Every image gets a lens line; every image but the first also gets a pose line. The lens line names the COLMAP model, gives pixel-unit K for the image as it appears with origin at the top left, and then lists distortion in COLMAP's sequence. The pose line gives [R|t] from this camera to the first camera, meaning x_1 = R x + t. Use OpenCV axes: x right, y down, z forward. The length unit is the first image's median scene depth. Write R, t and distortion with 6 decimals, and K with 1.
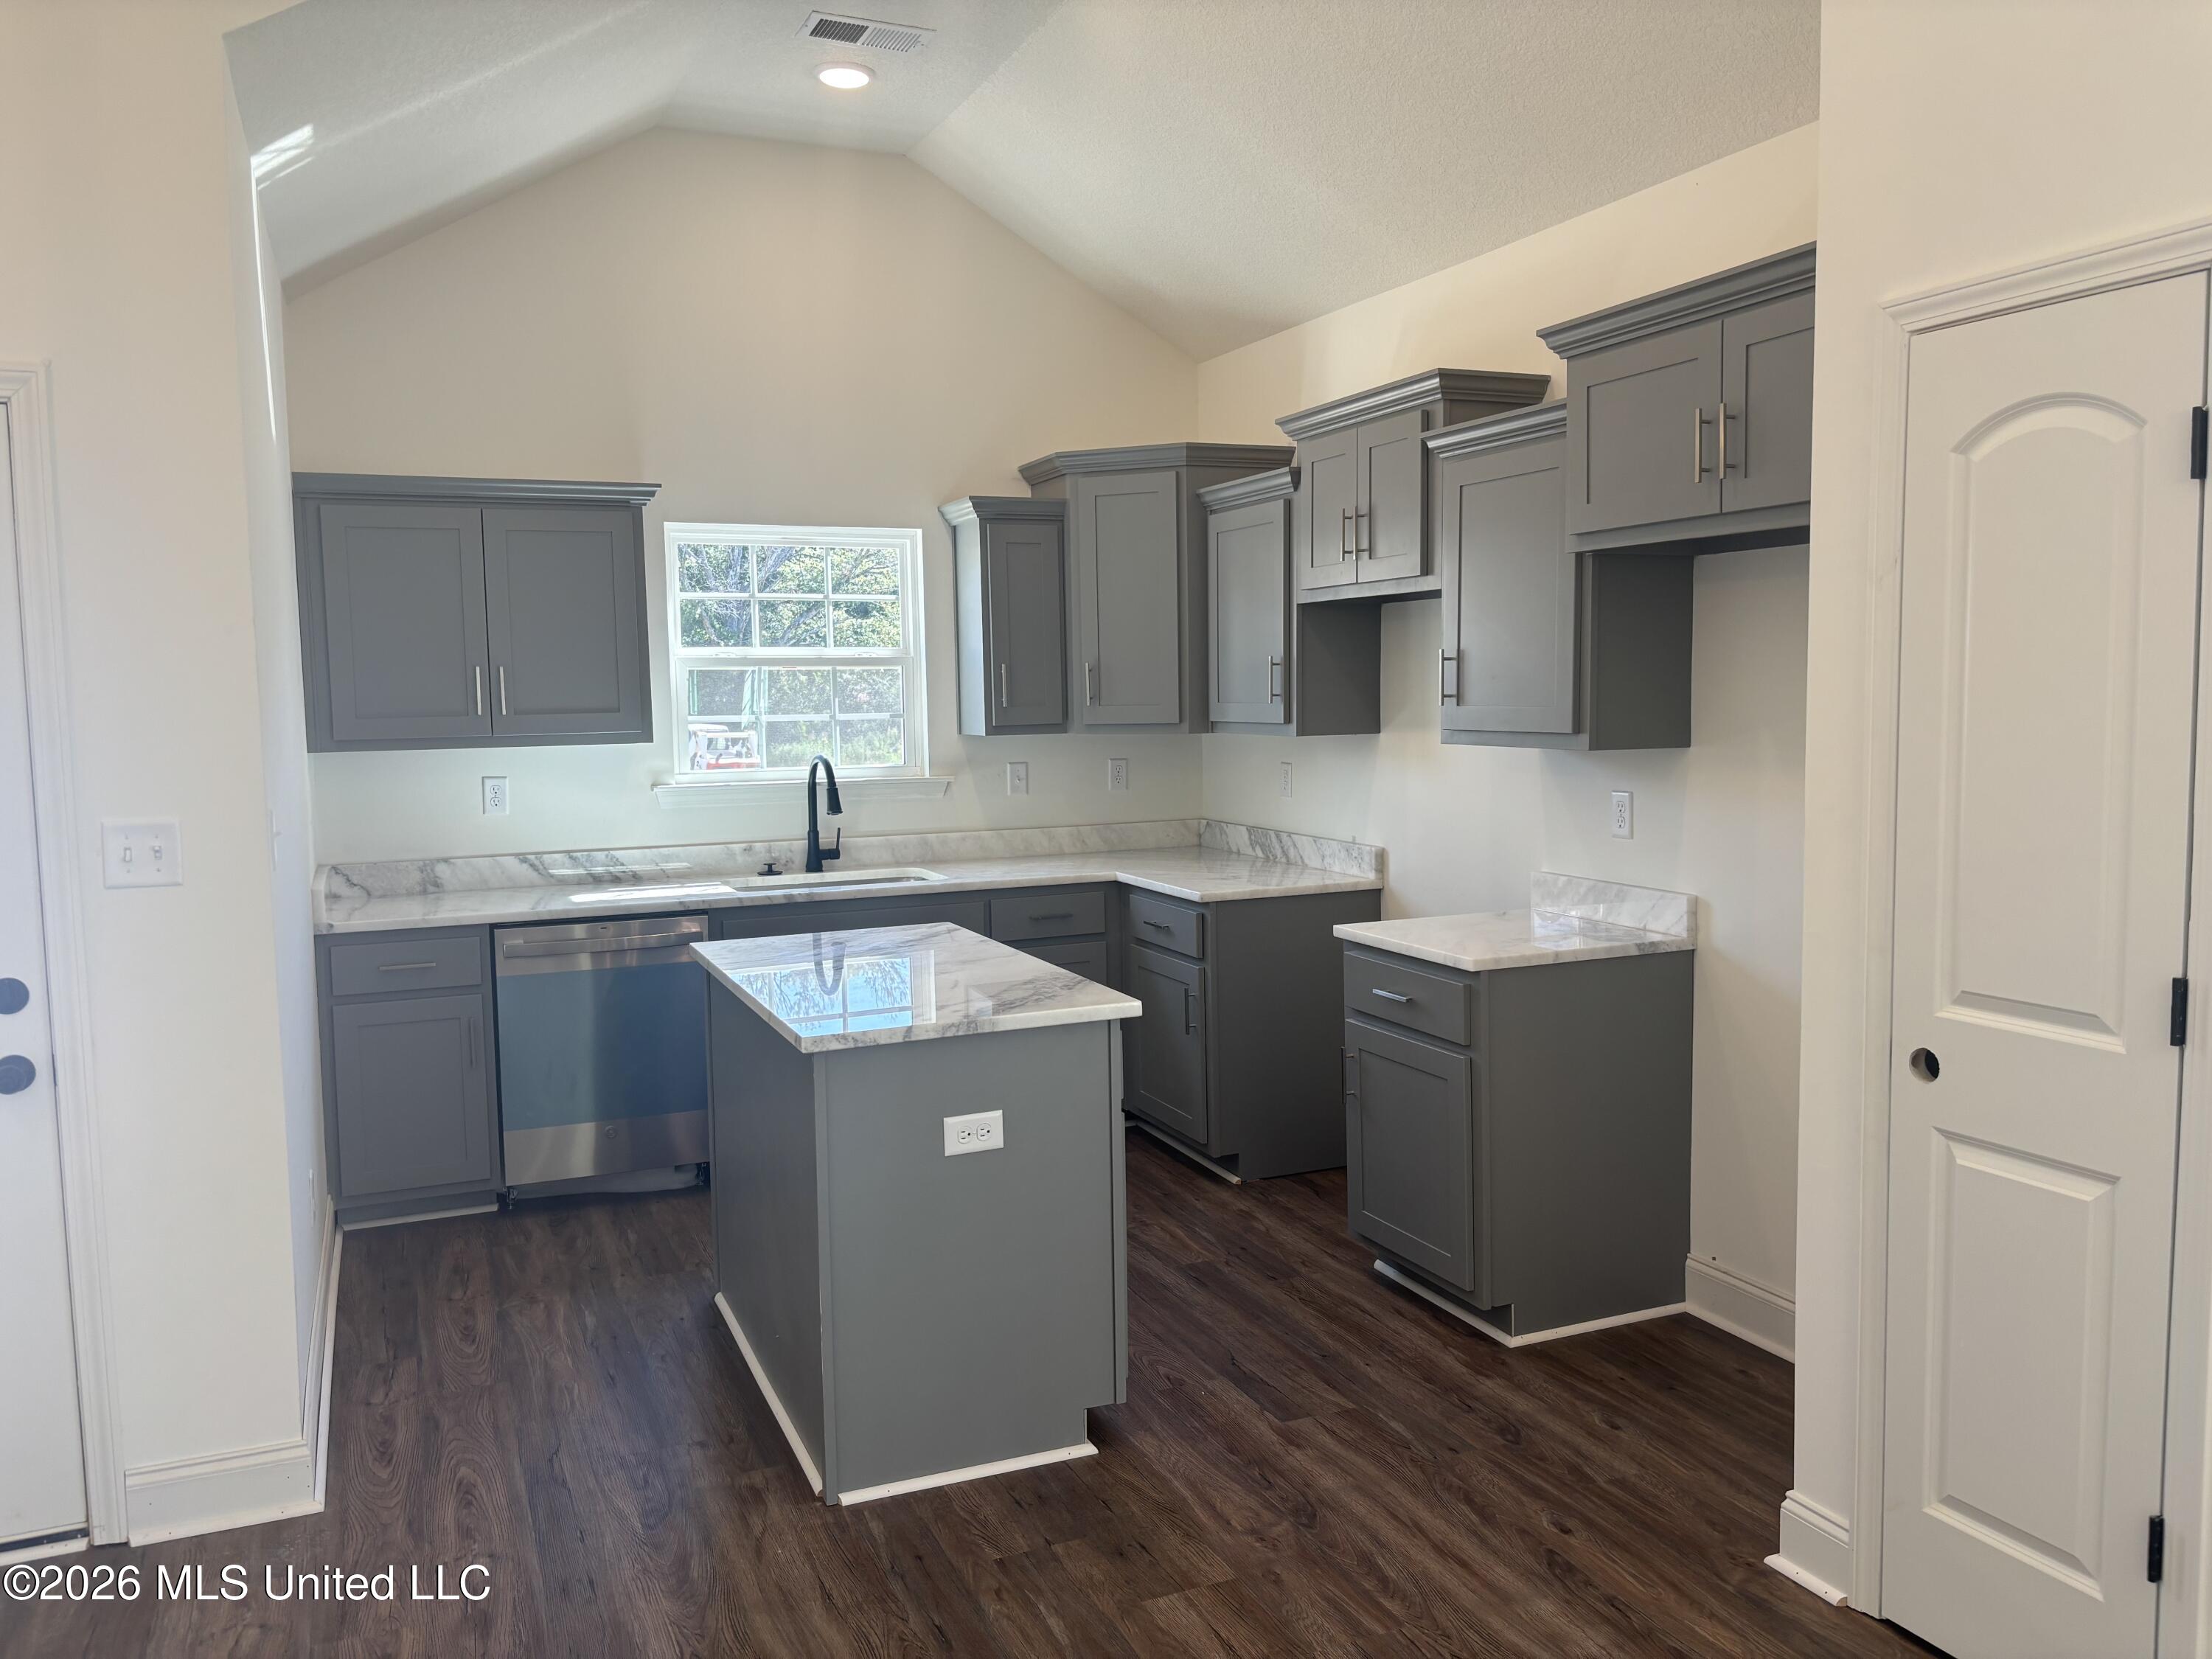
lens RADIAL K [[1657.0, 0, 1110.6], [0, 1657.0, 810.9], [0, 0, 1]] dist [0.033687, -0.048297]
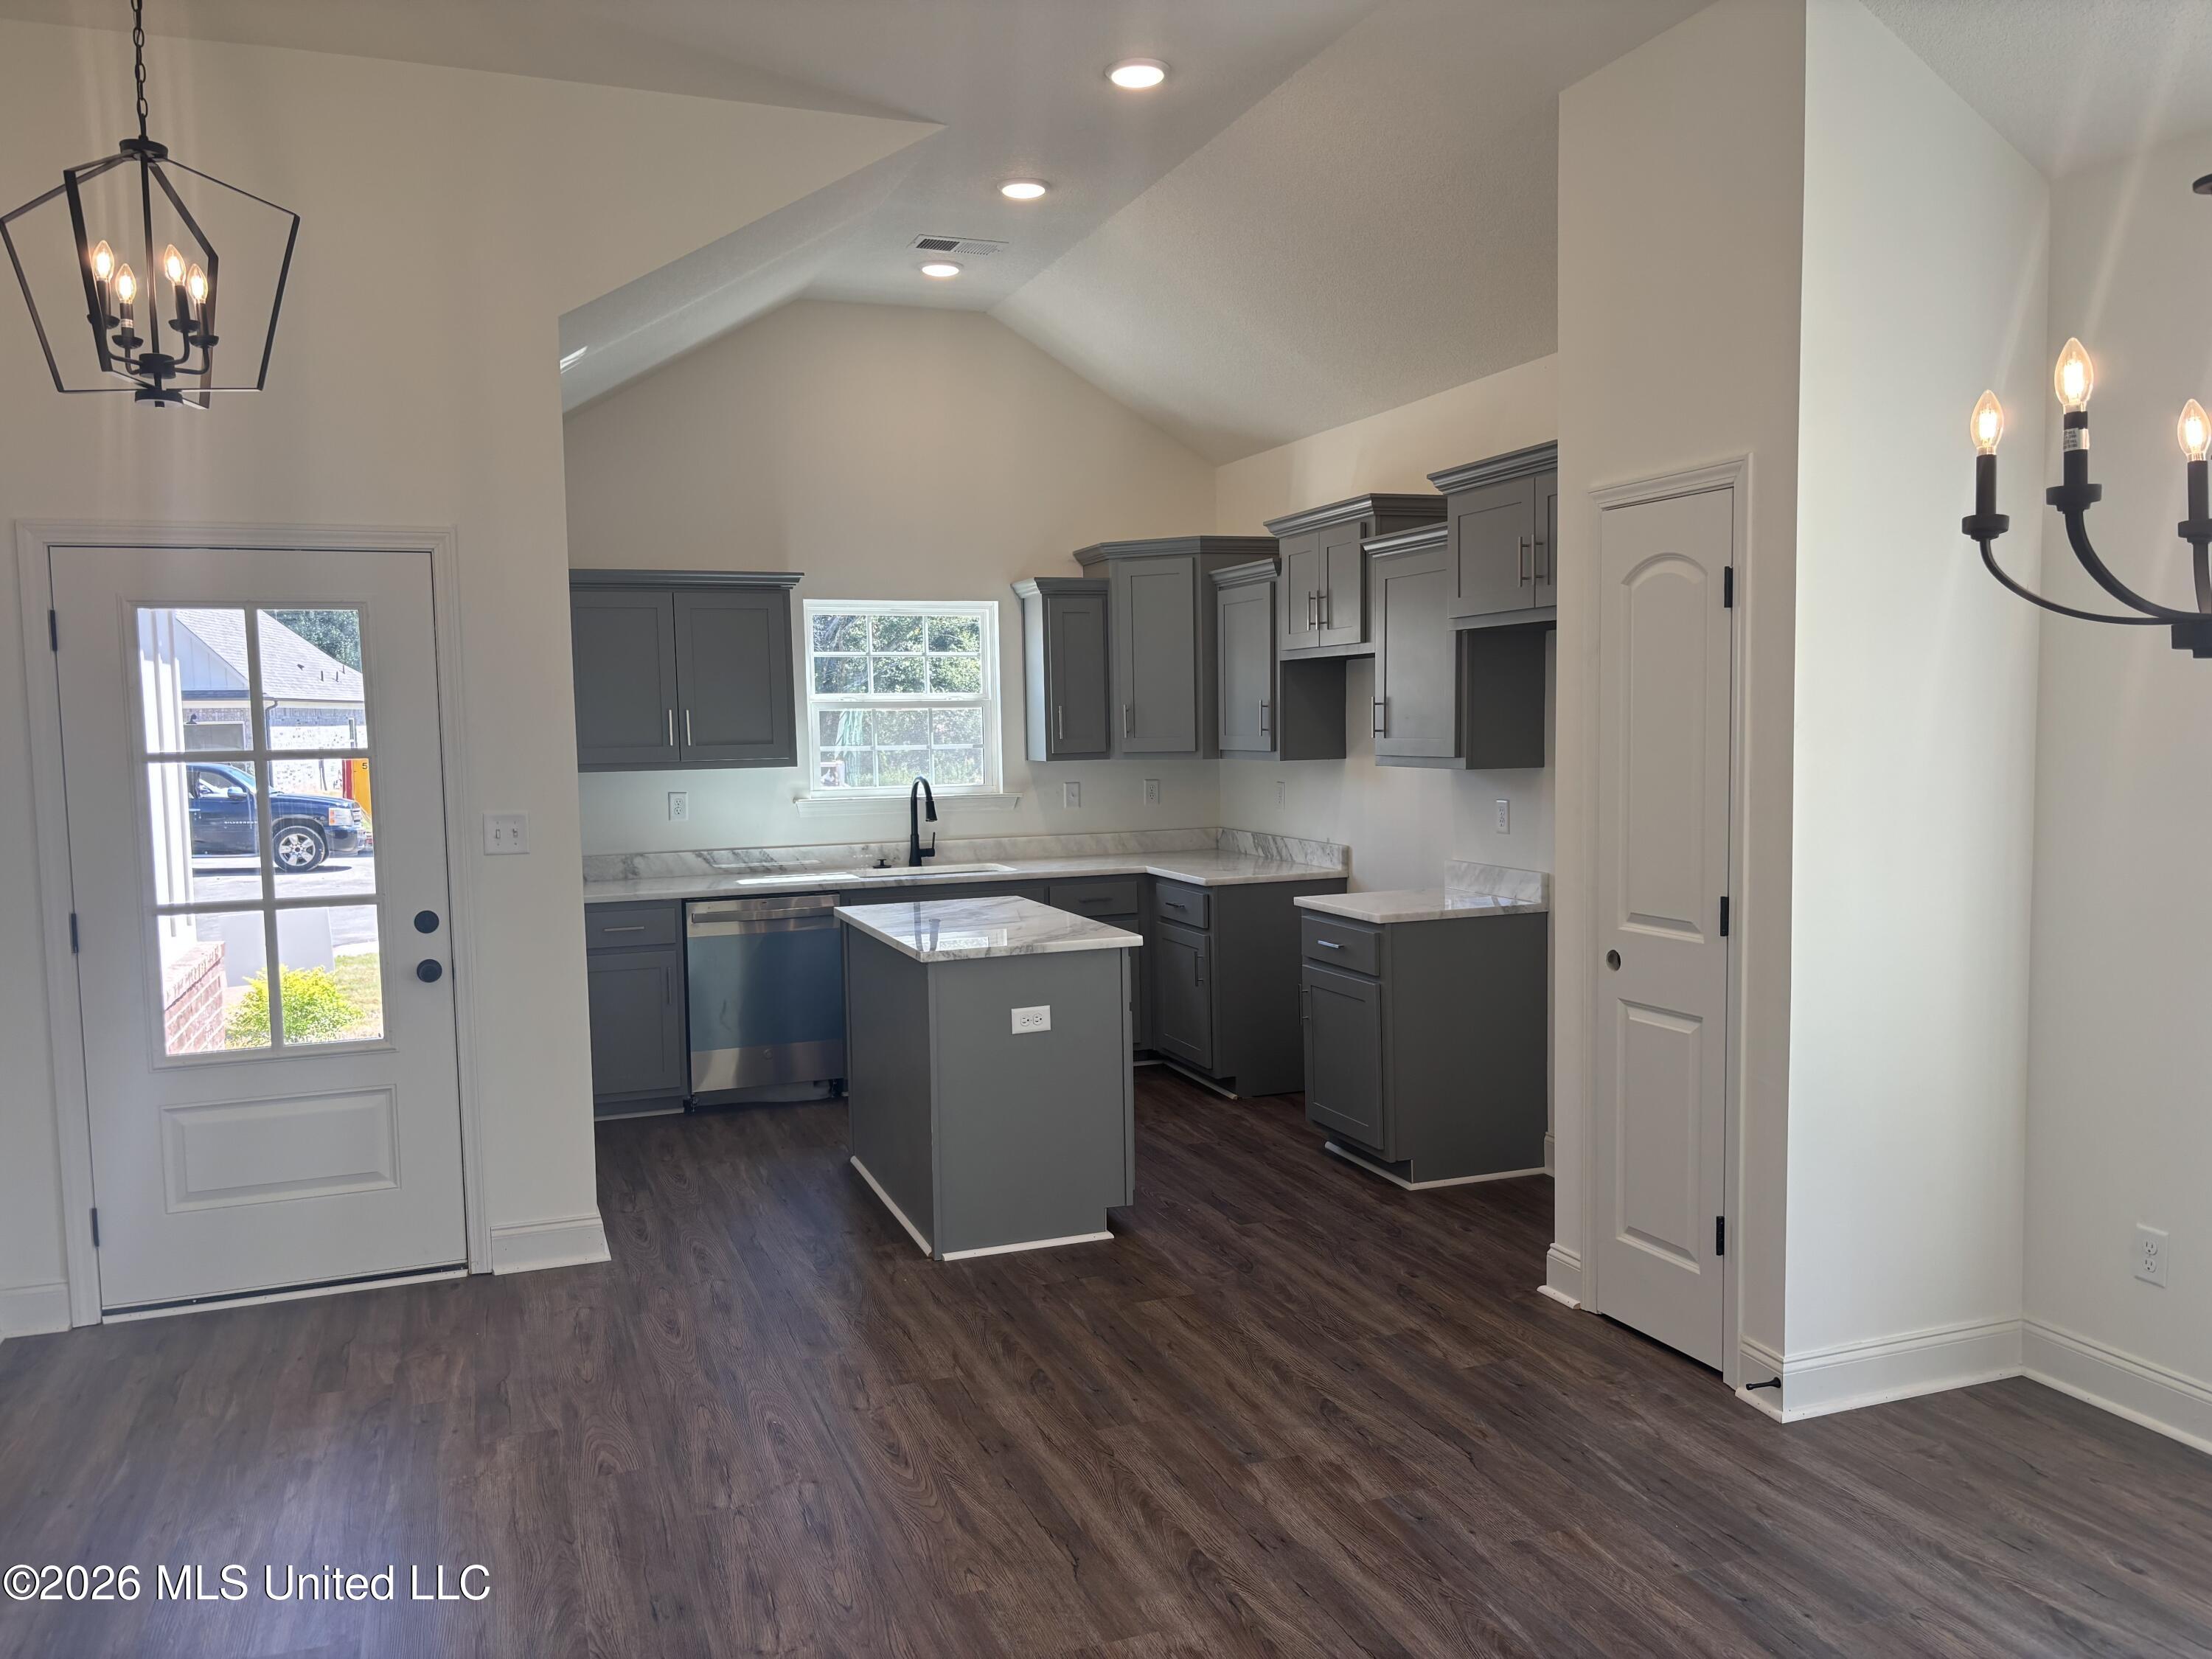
lens RADIAL K [[1643.8, 0, 1109.9], [0, 1643.8, 835.9], [0, 0, 1]] dist [0.030719, -0.031618]
pose [[0.998932, 0.000881, -0.046186, 0.040942], [-0.001017, 0.999995, -0.002923, 0.020490], [0.046183, 0.002967, 0.998929, -0.344707]]
